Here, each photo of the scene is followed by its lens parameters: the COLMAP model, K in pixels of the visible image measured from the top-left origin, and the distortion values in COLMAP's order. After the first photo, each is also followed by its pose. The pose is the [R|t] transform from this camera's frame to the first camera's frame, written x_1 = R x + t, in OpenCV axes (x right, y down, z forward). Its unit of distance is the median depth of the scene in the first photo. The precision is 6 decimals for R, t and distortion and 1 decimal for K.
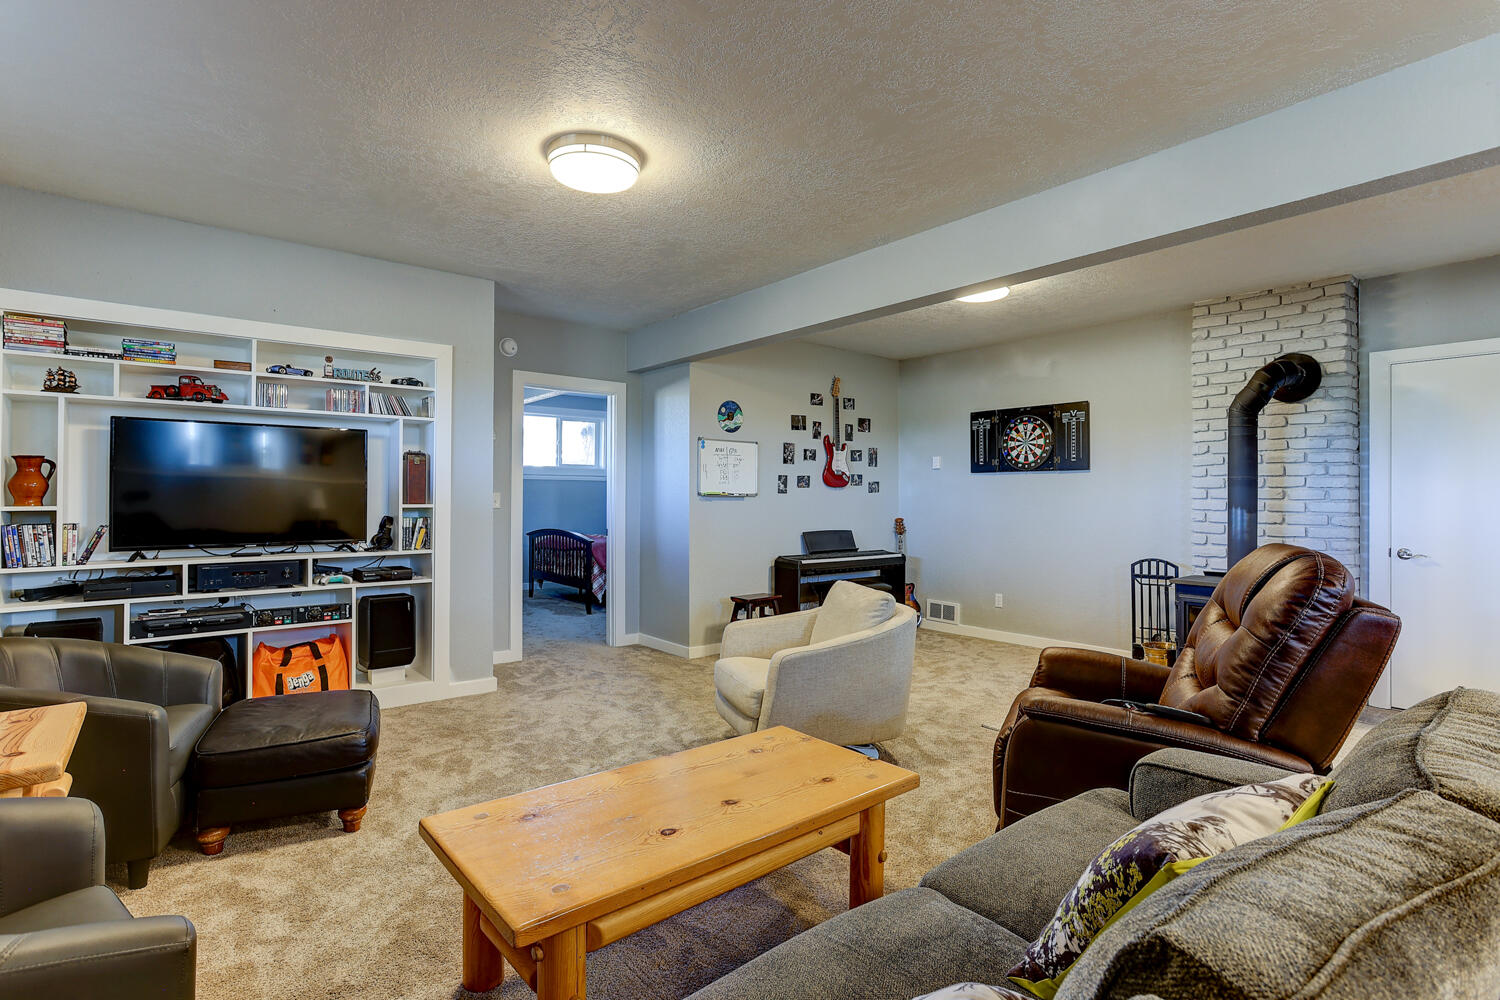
lens RADIAL K [[731.0, 0, 745.2], [0, 731.0, 497.6], [0, 0, 1]] dist [-0.007388, 0.005628]
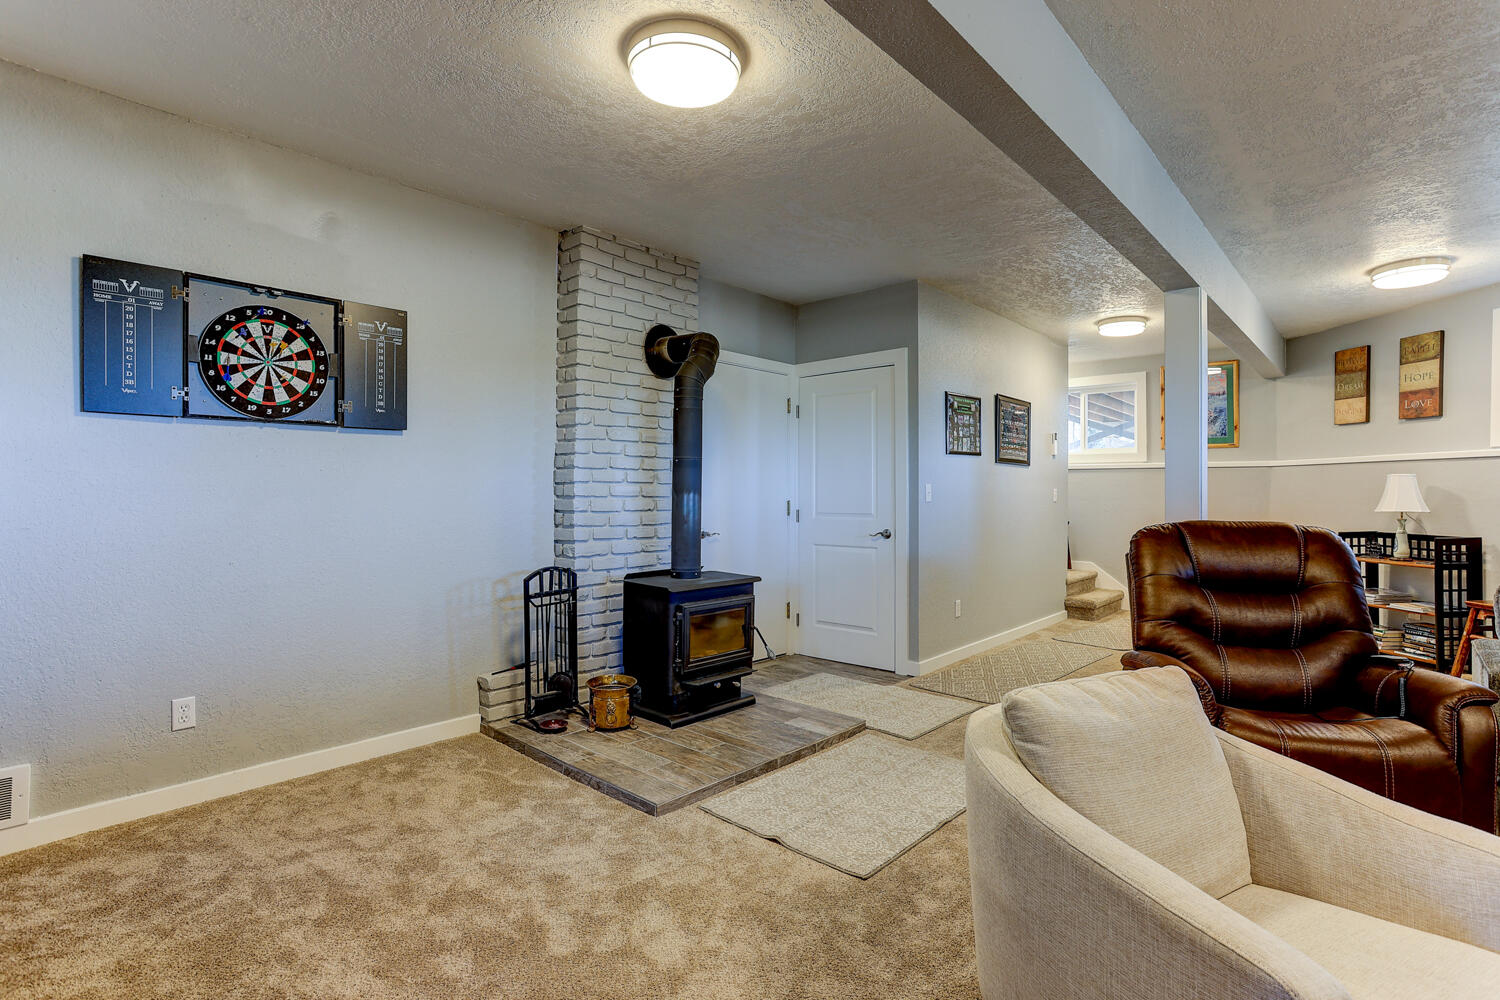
lens RADIAL K [[731.0, 0, 745.5], [0, 731.0, 493.6], [0, 0, 1]] dist [-0.007388, 0.005628]
pose [[-0.169641, -0.010121, 0.985454, -0.140126], [-0.006188, 0.999938, 0.009204, 0.004378], [-0.985487, -0.004537, -0.169693, 0.782939]]
